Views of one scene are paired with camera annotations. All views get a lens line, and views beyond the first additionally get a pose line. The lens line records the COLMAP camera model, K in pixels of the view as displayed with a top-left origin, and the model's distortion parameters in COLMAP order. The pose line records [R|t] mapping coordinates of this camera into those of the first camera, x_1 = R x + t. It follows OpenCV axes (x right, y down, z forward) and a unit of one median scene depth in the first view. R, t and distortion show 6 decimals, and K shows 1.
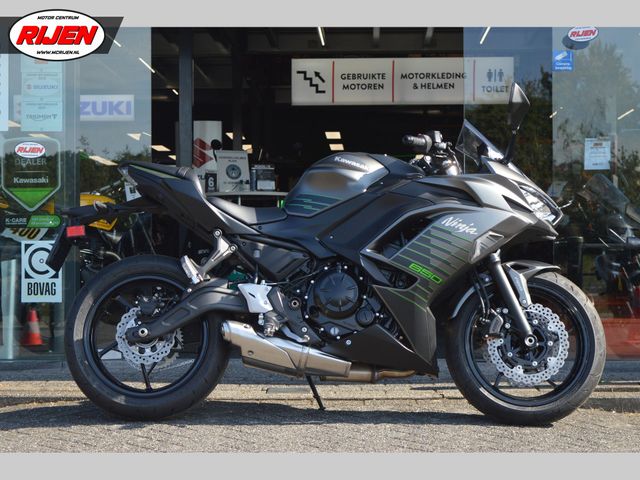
lens RADIAL K [[1345.6, 0, 319.9], [0, 1345.6, 239.4], [0, 0, 1]] dist [0.062697, 0.000000]
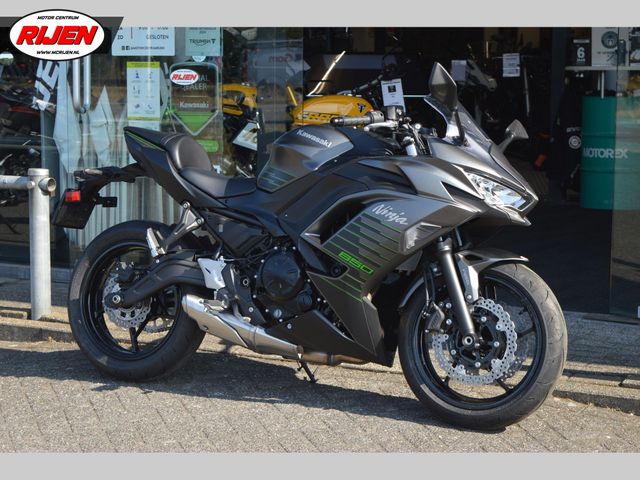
lens RADIAL K [[1517.2, 0, 320.0], [0, 1517.2, 241.0], [0, 0, 1]] dist [0.014954, 0.000000]
pose [[0.881411, 0.062875, -0.468146, 0.545804], [0.004556, 0.989923, 0.141532, -0.138845], [0.472327, -0.126881, 0.872243, 0.056606]]
